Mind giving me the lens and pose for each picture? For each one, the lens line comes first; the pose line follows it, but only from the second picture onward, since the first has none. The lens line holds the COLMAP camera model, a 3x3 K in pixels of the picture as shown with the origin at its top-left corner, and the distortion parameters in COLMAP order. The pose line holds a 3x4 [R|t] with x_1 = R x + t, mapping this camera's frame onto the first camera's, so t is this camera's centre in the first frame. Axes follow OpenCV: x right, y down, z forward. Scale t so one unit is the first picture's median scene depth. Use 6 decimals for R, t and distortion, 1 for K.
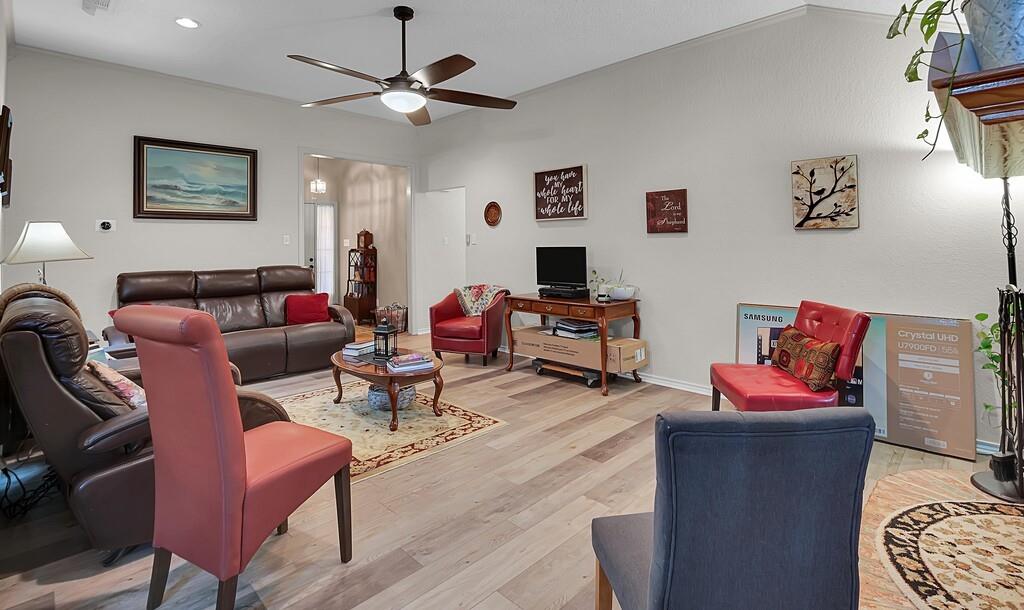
lens RADIAL K [[482.6, 0, 510.0], [0, 482.6, 233.3], [0, 0, 1]] dist [-0.000147, 0.000222]
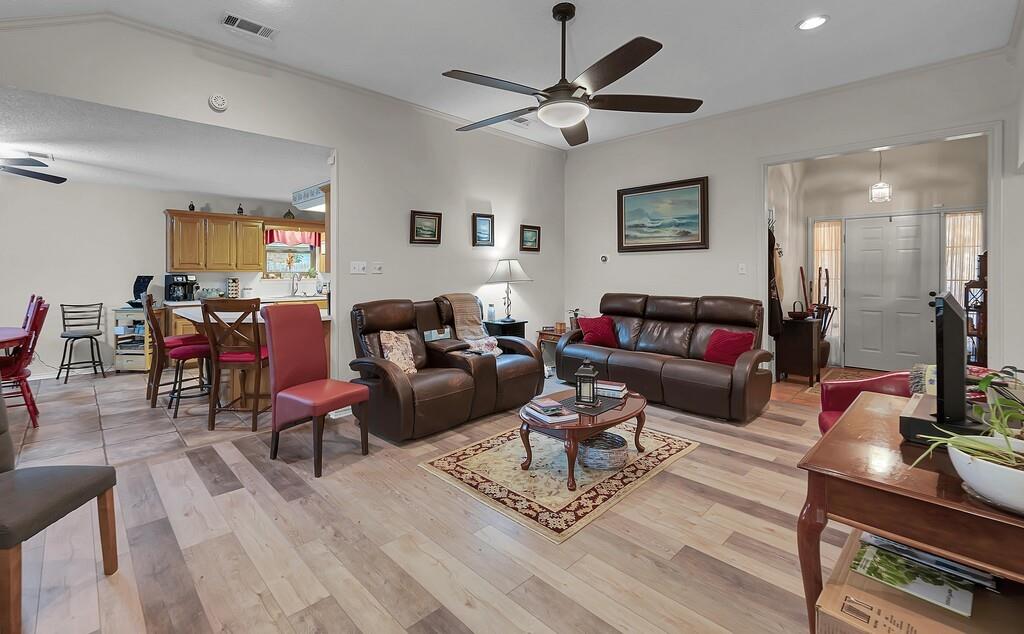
lens RADIAL K [[442.0, 0, 482.0], [0, 442.0, 271.3], [0, 0, 1]] dist [0.002984, 0.000268]
pose [[-0.038212, 0.012273, -0.999194, 0.447393], [0.024533, 0.999635, 0.011340, -0.002268], [0.998968, -0.024080, -0.038499, 0.659442]]
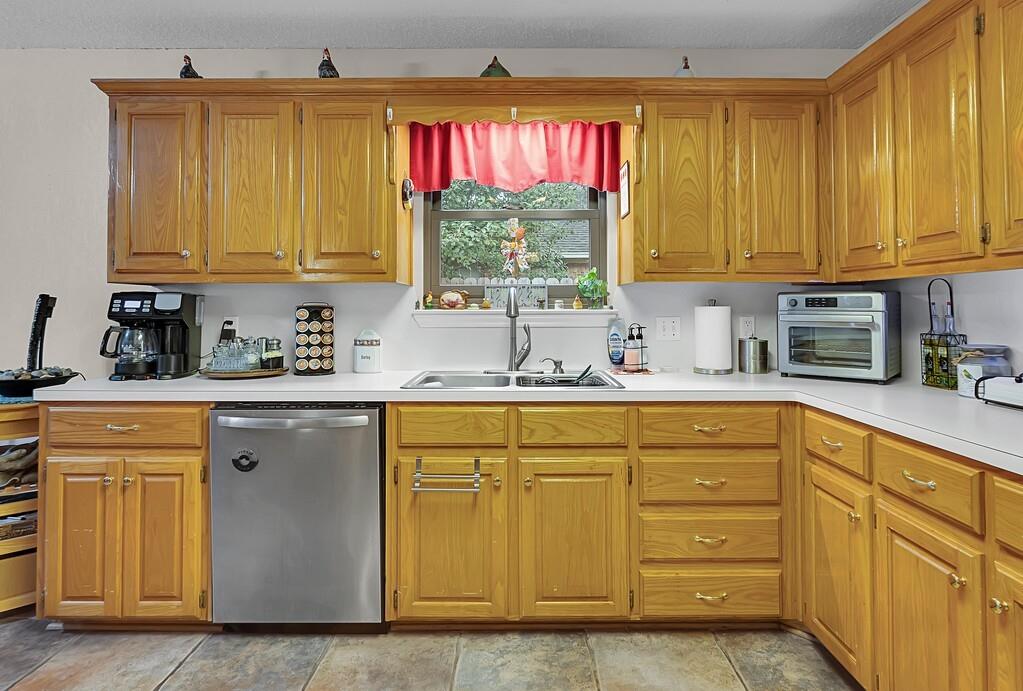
lens RADIAL K [[568.2, 0, 514.7], [0, 568.2, 292.8], [0, 0, 1]] dist [-0.001188, -0.000725]
pose [[-0.713470, -0.004960, -0.700669, -0.680107], [0.027345, 0.999016, -0.034917, 0.028229], [0.700152, -0.044072, -0.712632, 0.330427]]
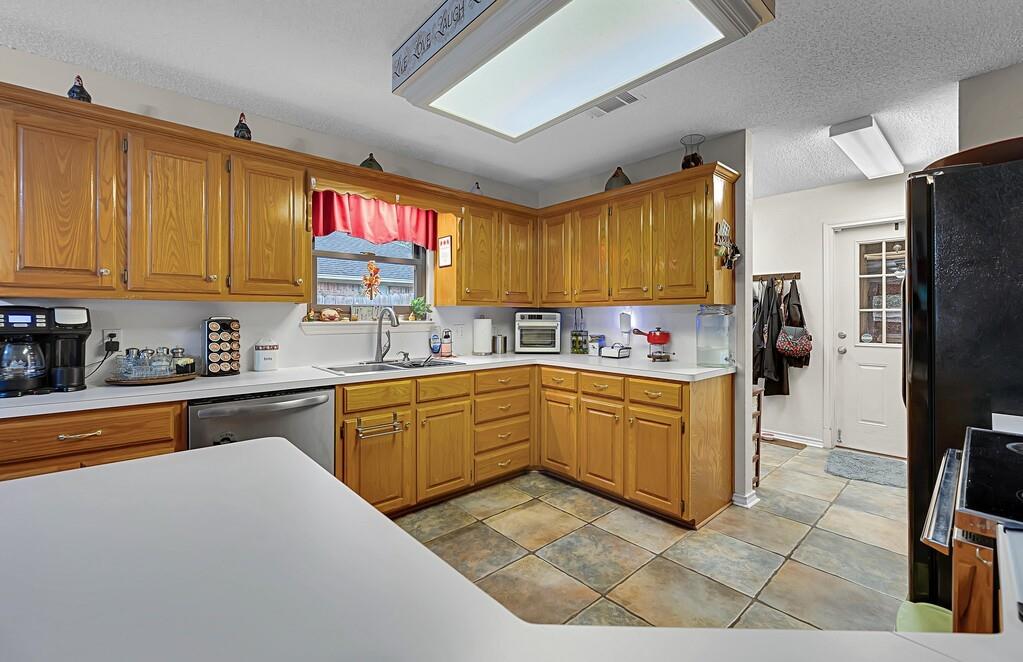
lens RADIAL K [[428.3, 0, 530.7], [0, 428.3, 314.8], [0, 0, 1]] dist [-0.002607, 0.000162]
pose [[-0.045274, 0.011055, -0.998913, -0.444183], [0.023893, 0.999665, 0.009981, 0.014948], [0.998689, -0.023415, -0.045523, 0.195514]]
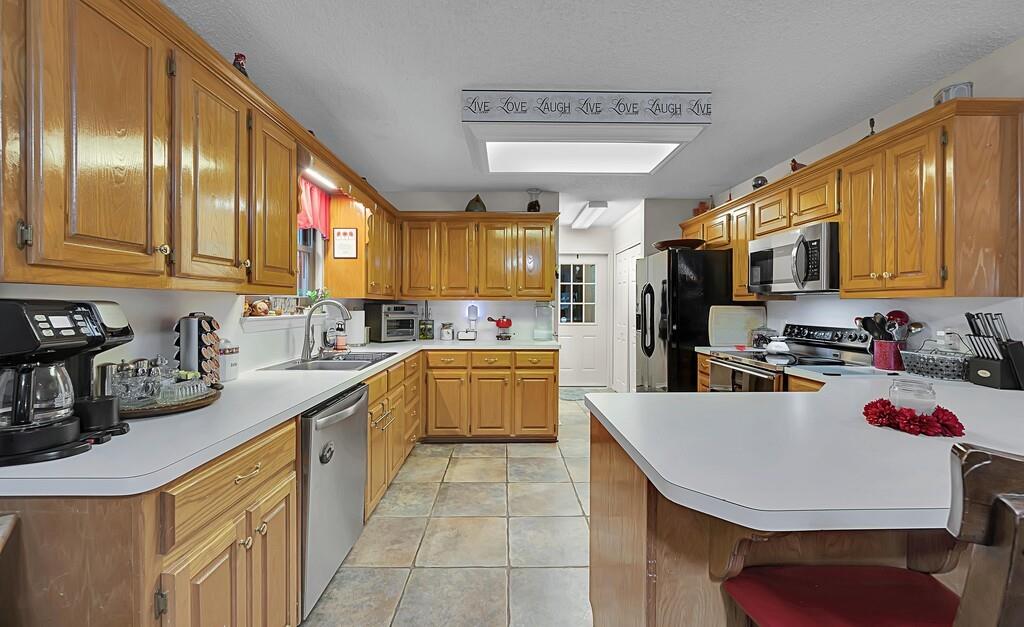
lens RADIAL K [[404.0, 0, 513.2], [0, 404.0, 307.5], [0, 0, 1]] dist [-0.007220, 0.000749]
pose [[0.714601, 0.019581, -0.699258, -0.486132], [0.004945, 0.999442, 0.033039, -0.000957], [0.699515, -0.027067, 0.714105, -0.242055]]
